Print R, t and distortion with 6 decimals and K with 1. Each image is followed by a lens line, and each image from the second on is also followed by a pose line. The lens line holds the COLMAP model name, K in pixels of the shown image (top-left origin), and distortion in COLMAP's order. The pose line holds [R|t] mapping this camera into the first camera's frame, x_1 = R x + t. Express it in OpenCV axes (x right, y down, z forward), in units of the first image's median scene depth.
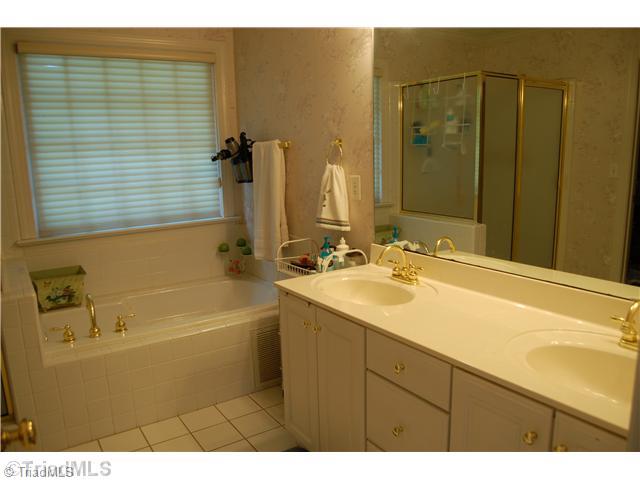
lens RADIAL K [[516.5, 0, 320.0], [0, 516.5, 240.0], [0, 0, 1]] dist [-0.059841, 0.002252]
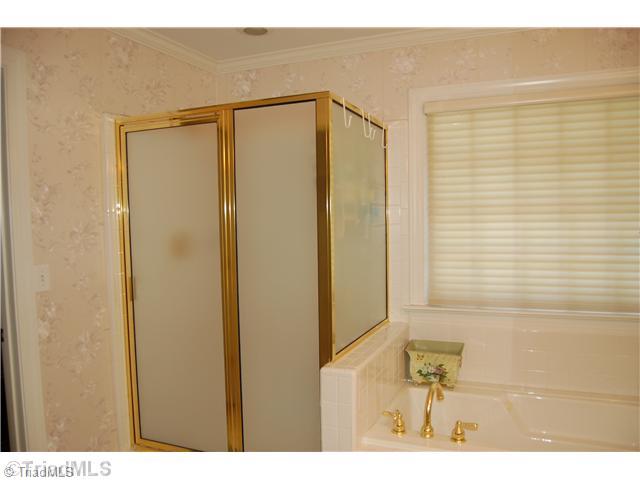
lens RADIAL K [[516.5, 0, 320.0], [0, 516.5, 240.0], [0, 0, 1]] dist [-0.059841, 0.002252]
pose [[0.551910, 0.063902, -0.831452, 0.123534], [-0.140967, 0.989860, -0.017496, -0.080095], [0.821903, 0.126863, 0.555321, 0.295961]]
